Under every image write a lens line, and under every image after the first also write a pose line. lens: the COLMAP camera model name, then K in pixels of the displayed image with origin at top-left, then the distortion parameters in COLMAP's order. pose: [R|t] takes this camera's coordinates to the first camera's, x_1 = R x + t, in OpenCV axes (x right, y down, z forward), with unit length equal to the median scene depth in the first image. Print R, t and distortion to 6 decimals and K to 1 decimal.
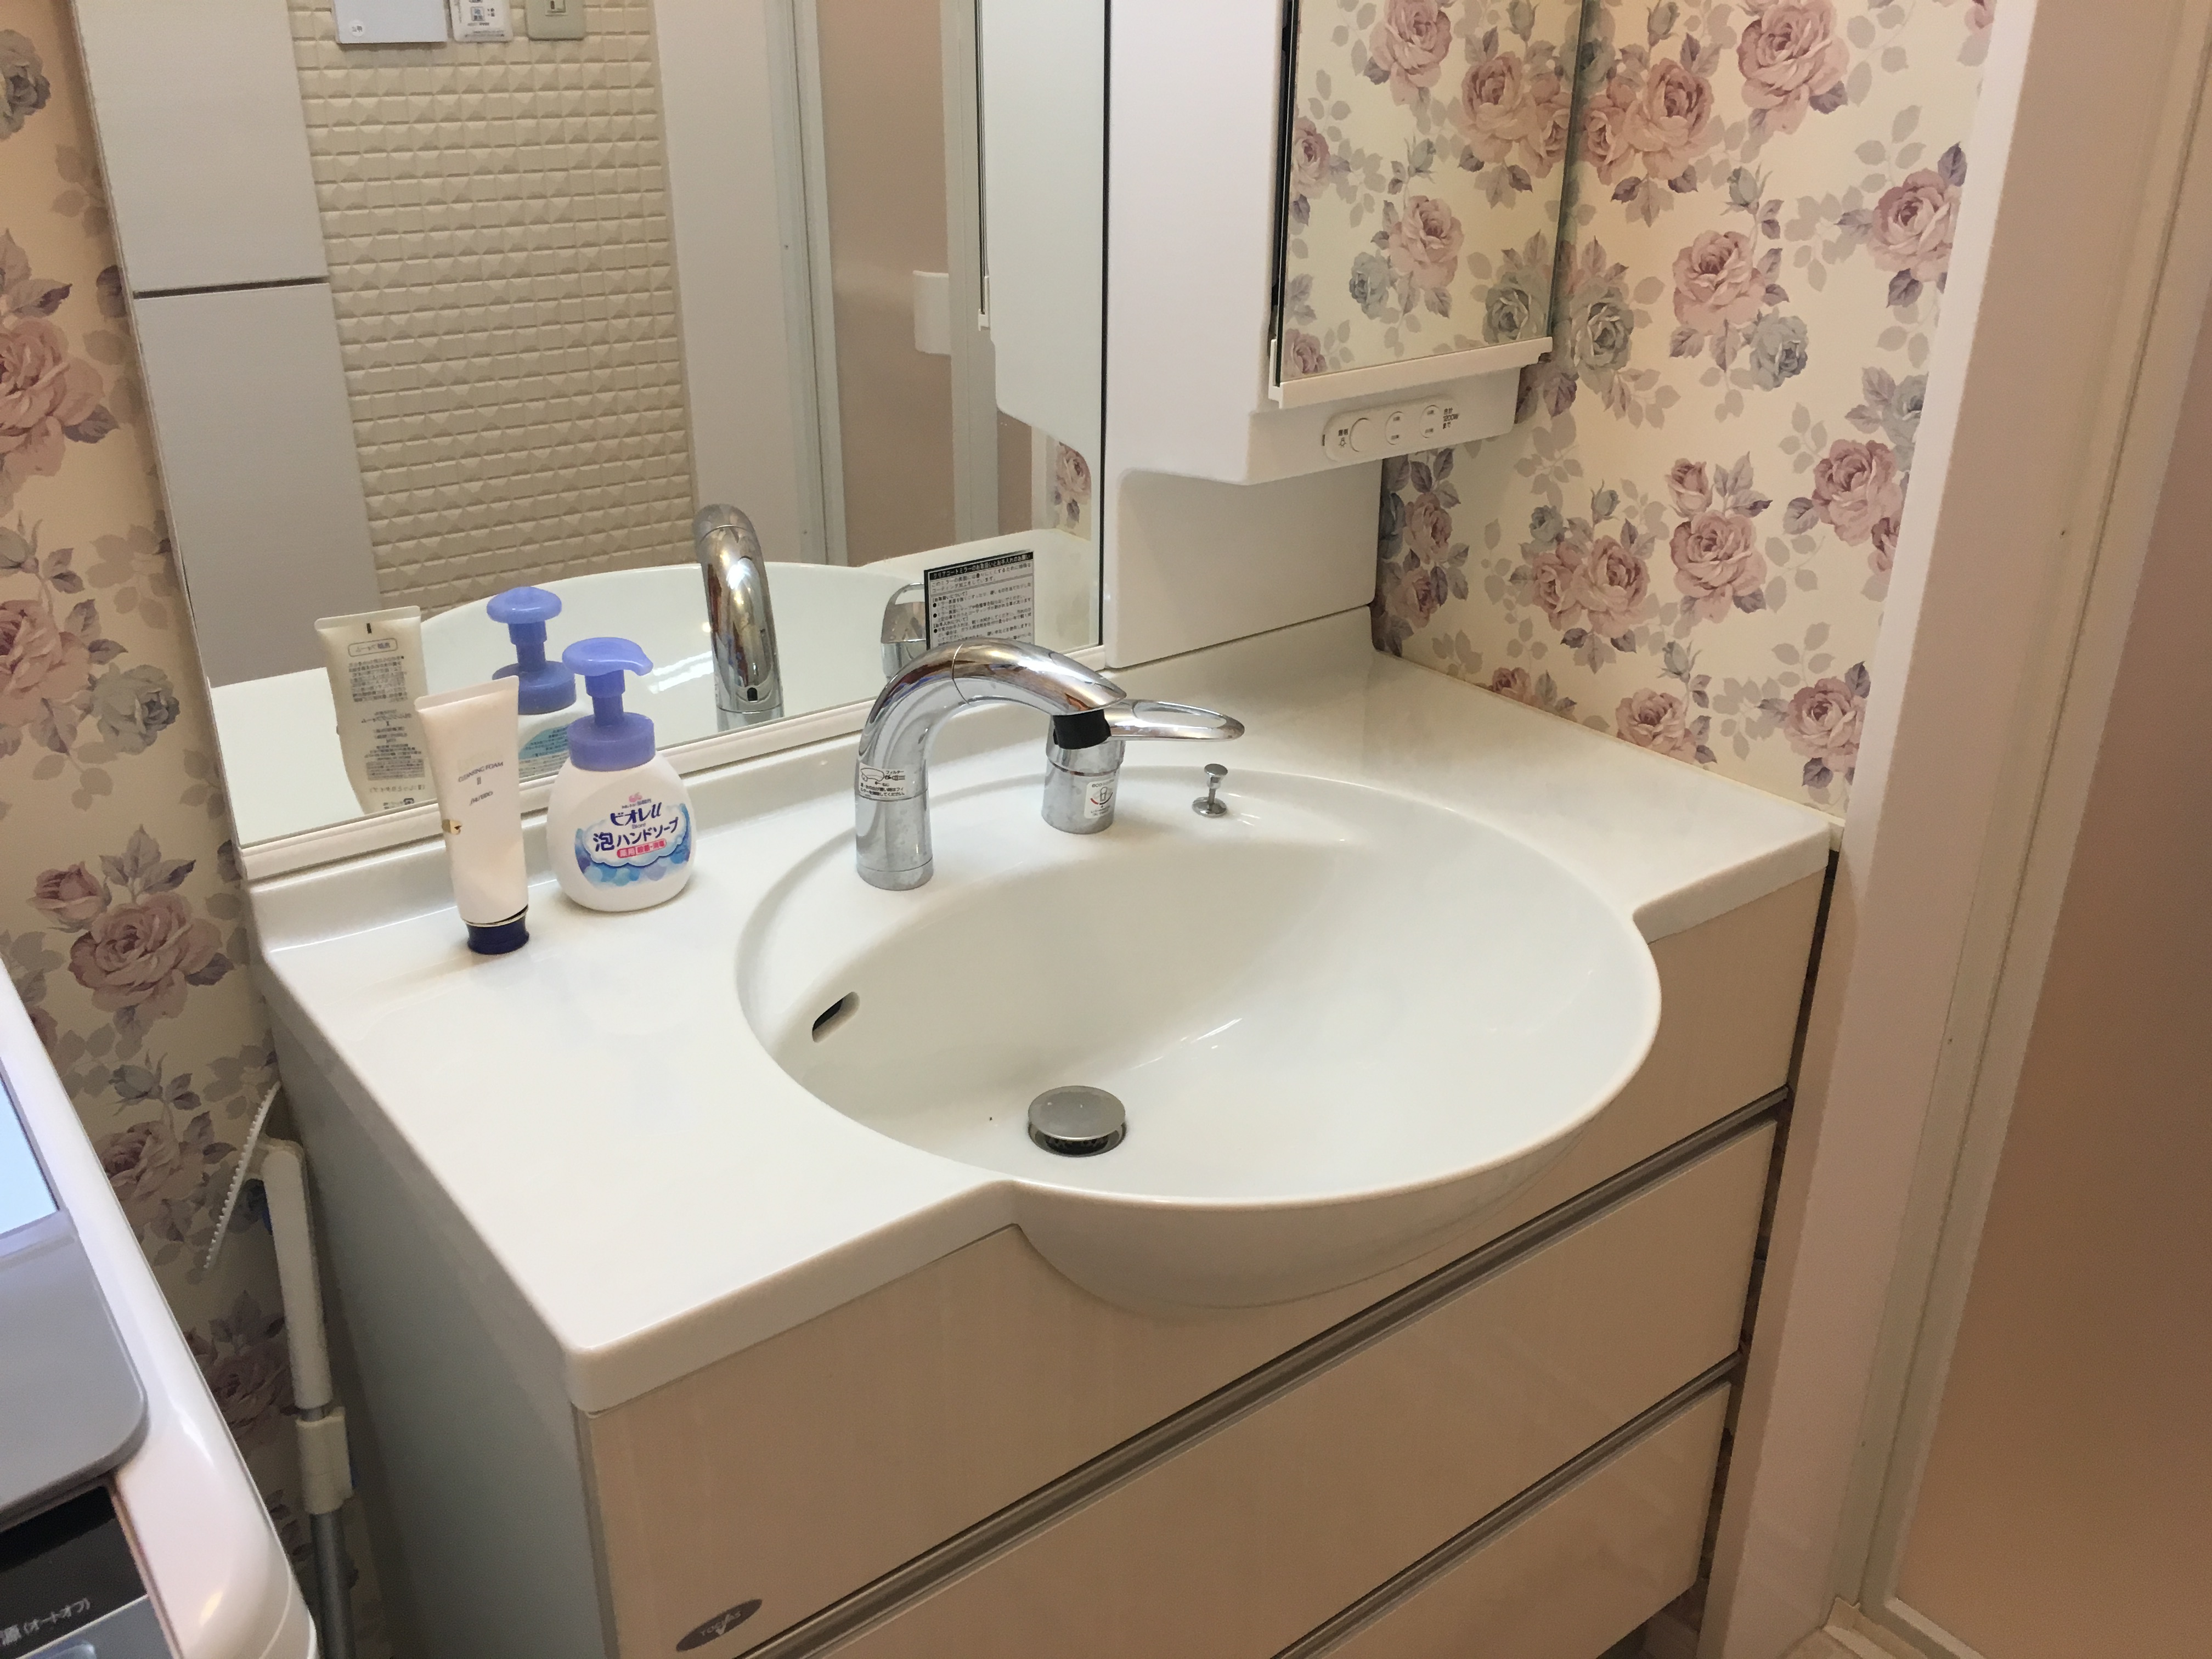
lens RADIAL K [[1907.5, 0, 1106.0], [0, 1907.5, 829.5], [0, 0, 1]] dist [0.078503, -0.120782]
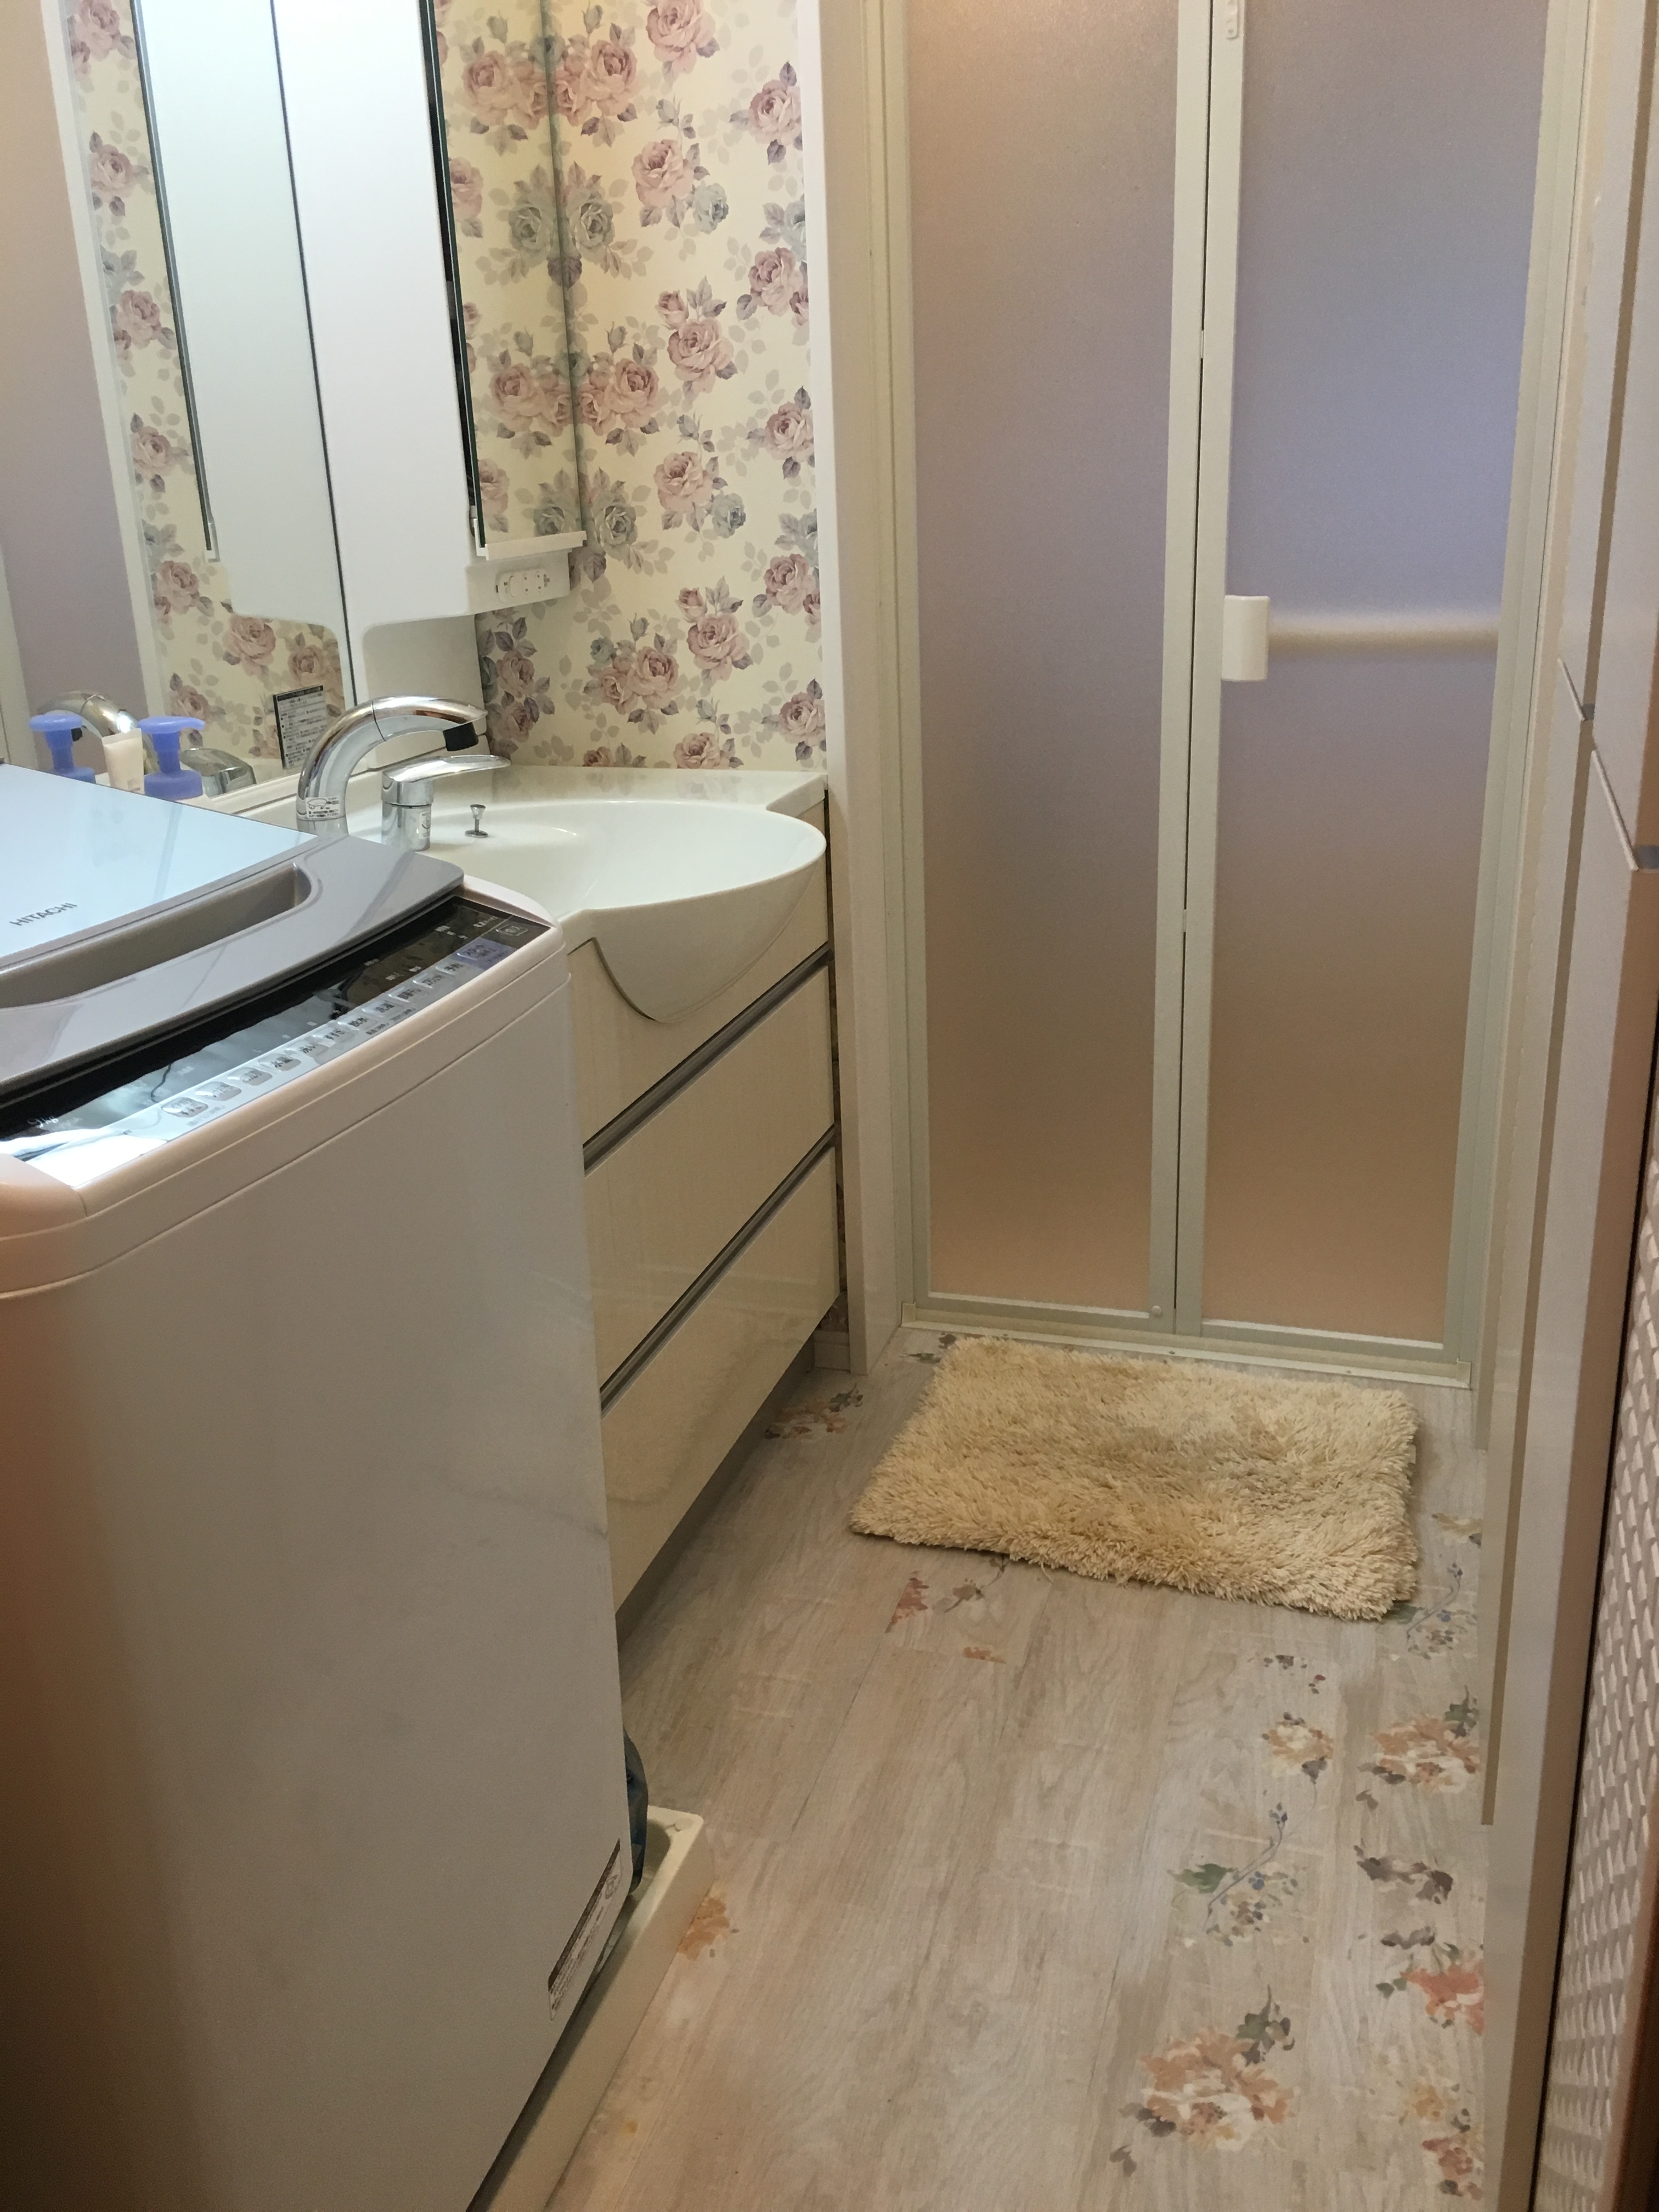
lens RADIAL K [[1907.5, 0, 829.5], [0, 1907.5, 1106.0], [0, 0, 1]] dist [0.078503, -0.120782]
pose [[0.817496, -0.223466, 0.530814, -0.594049], [0.274735, 0.961344, -0.018399, 0.312093], [-0.506184, 0.160874, 0.847288, -0.430159]]
